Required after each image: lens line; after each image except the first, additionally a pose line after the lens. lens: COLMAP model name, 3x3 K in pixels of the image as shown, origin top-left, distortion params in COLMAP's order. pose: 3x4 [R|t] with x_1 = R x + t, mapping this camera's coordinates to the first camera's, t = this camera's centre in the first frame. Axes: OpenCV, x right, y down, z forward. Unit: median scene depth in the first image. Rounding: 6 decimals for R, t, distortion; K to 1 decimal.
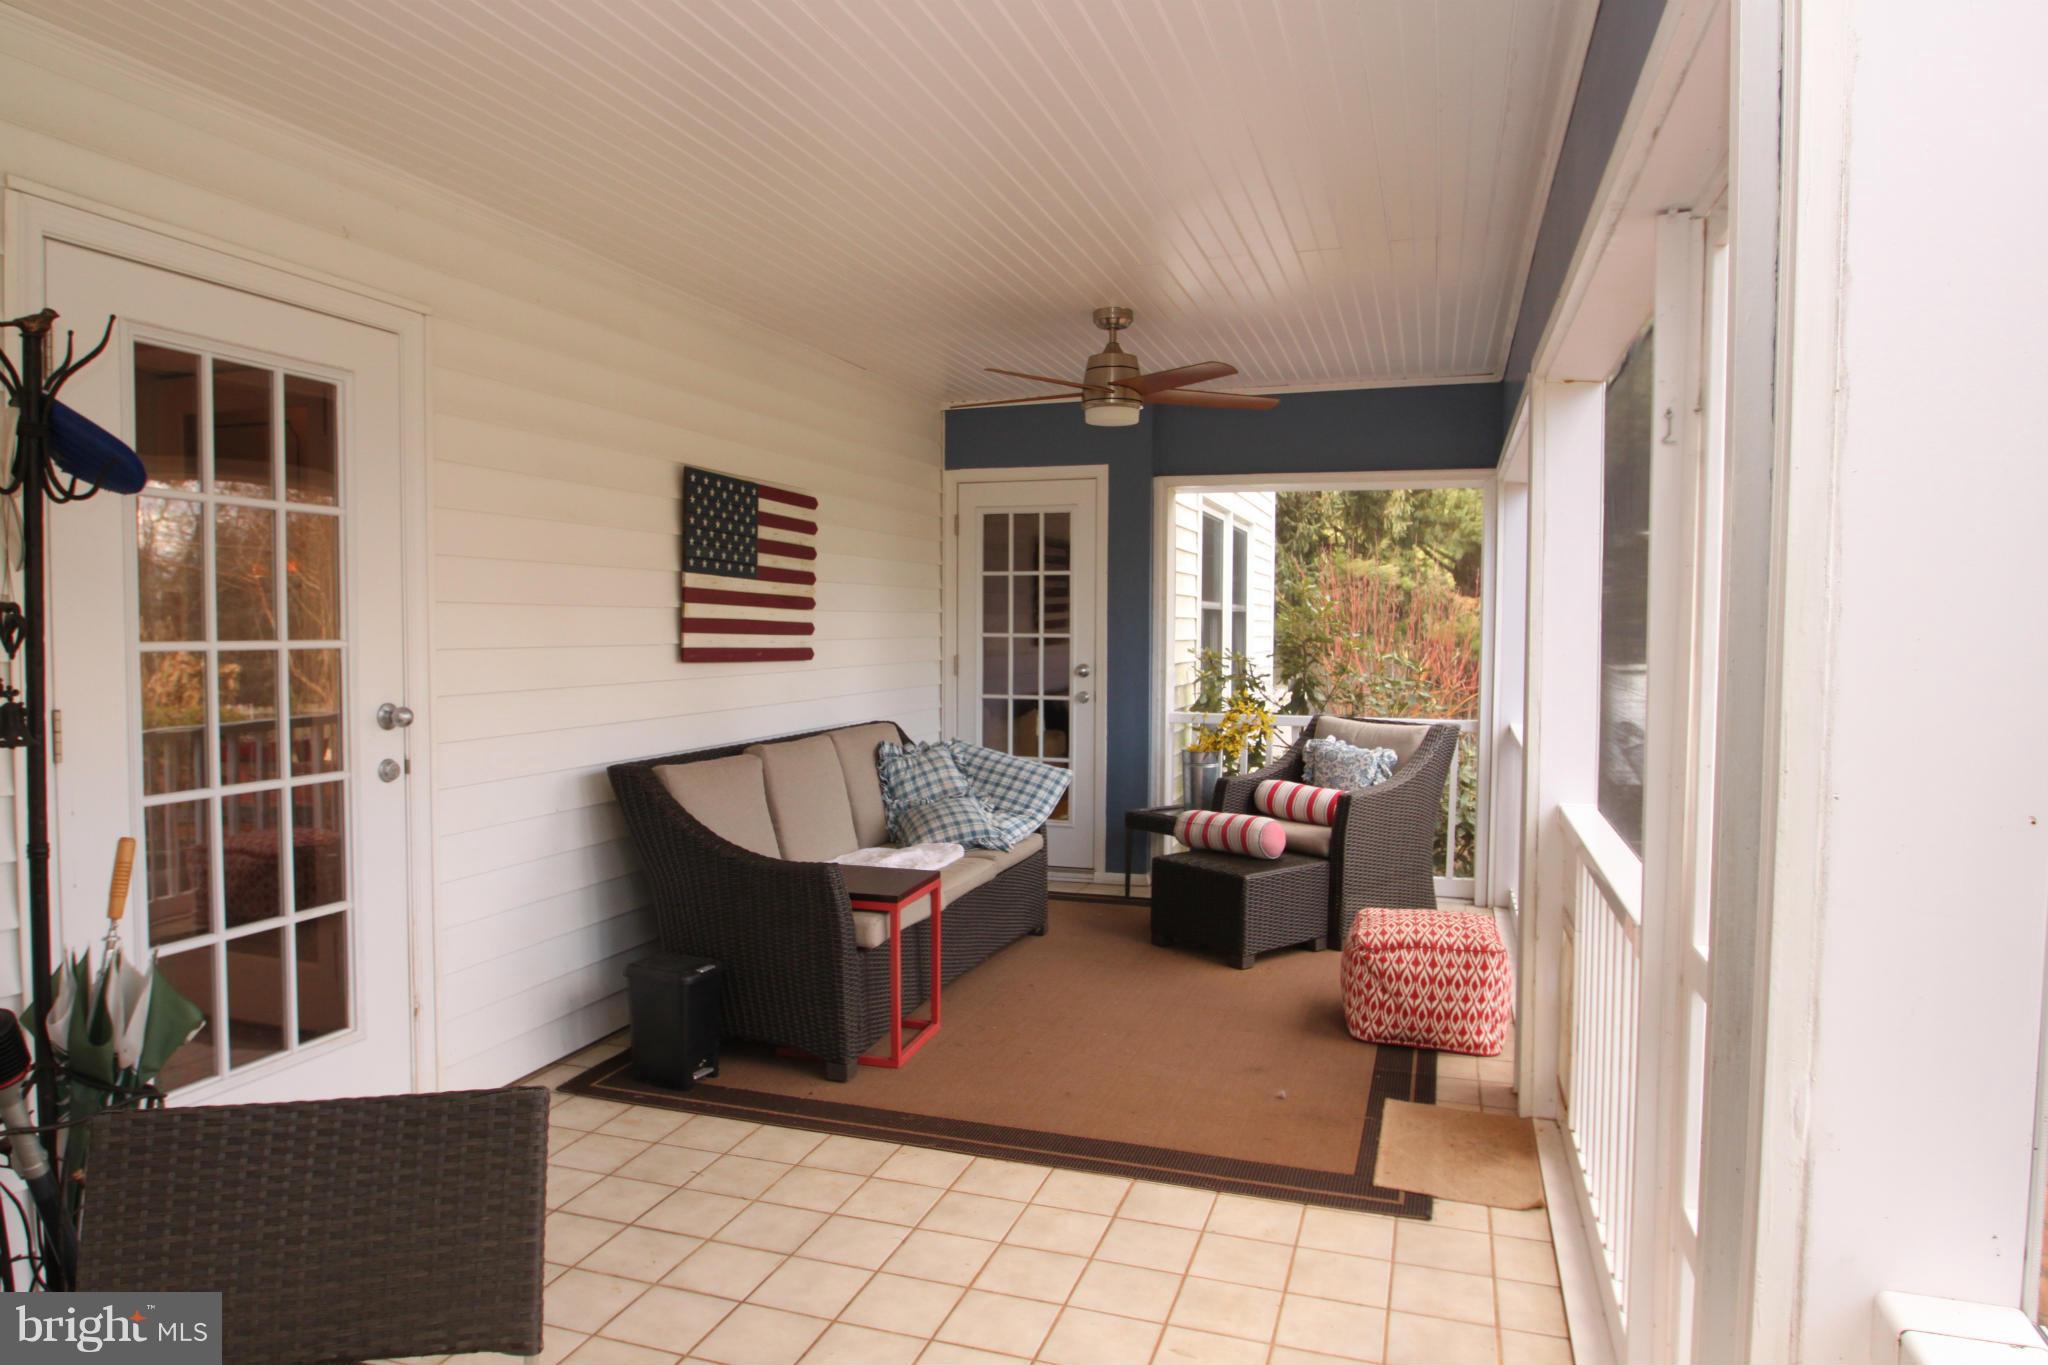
lens RADIAL K [[975.1, 0, 1024.0], [0, 975.1, 682.5], [0, 0, 1]] dist [-0.001521, -0.000089]
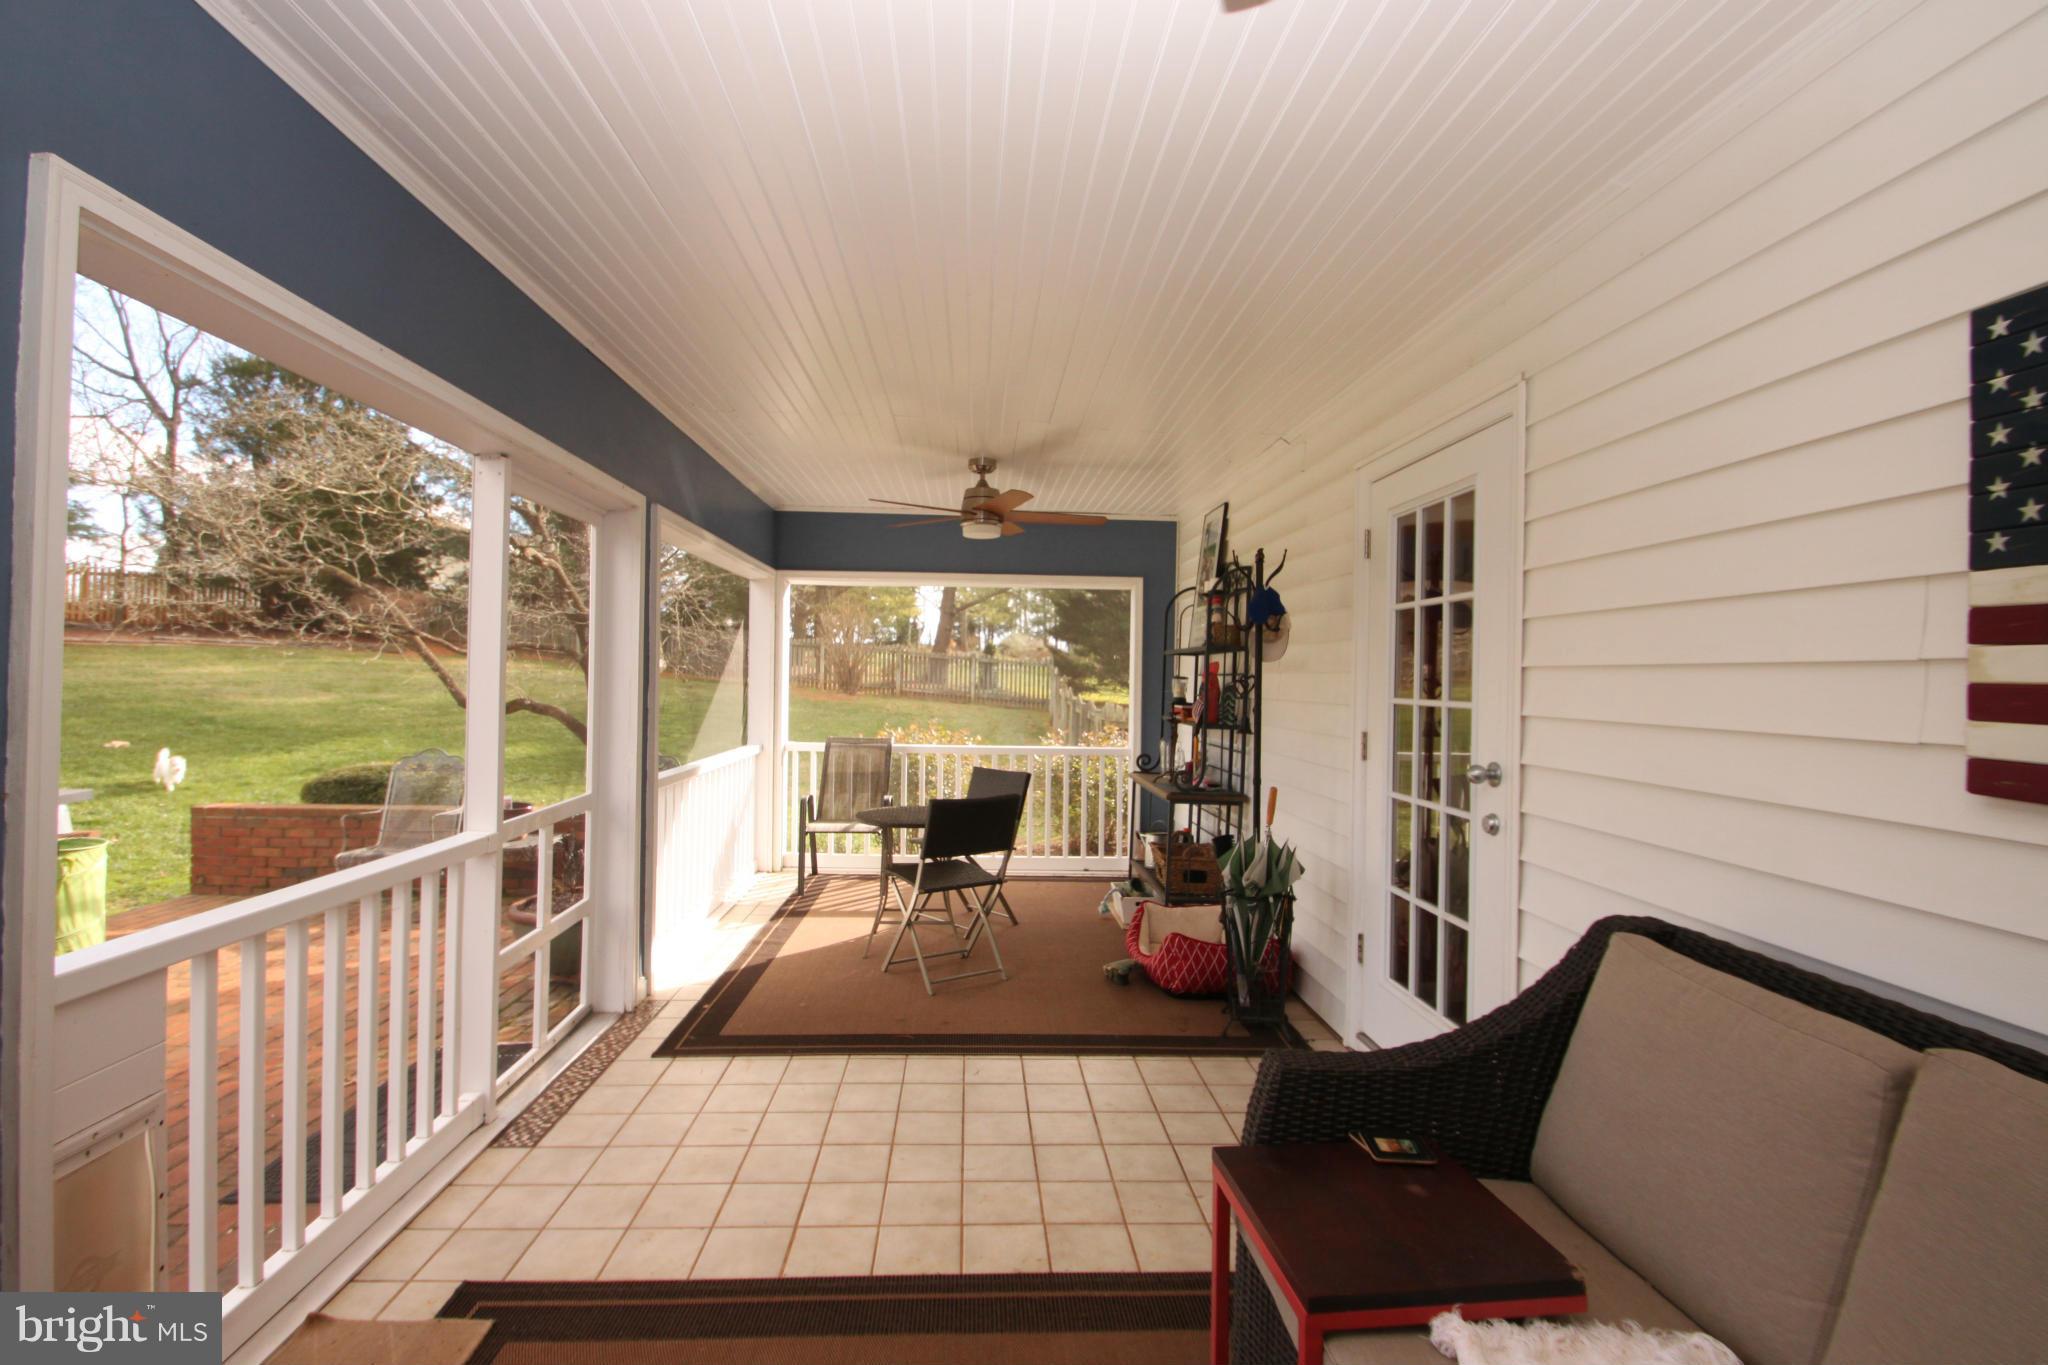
lens RADIAL K [[975.1, 0, 1024.0], [0, 975.1, 682.5], [0, 0, 1]] dist [-0.001521, -0.000089]
pose [[-0.922317, -0.016523, -0.386080, 0.274576], [-0.042388, 0.997383, 0.058577, -0.119198], [0.384102, 0.070392, -0.920604, 1.967140]]
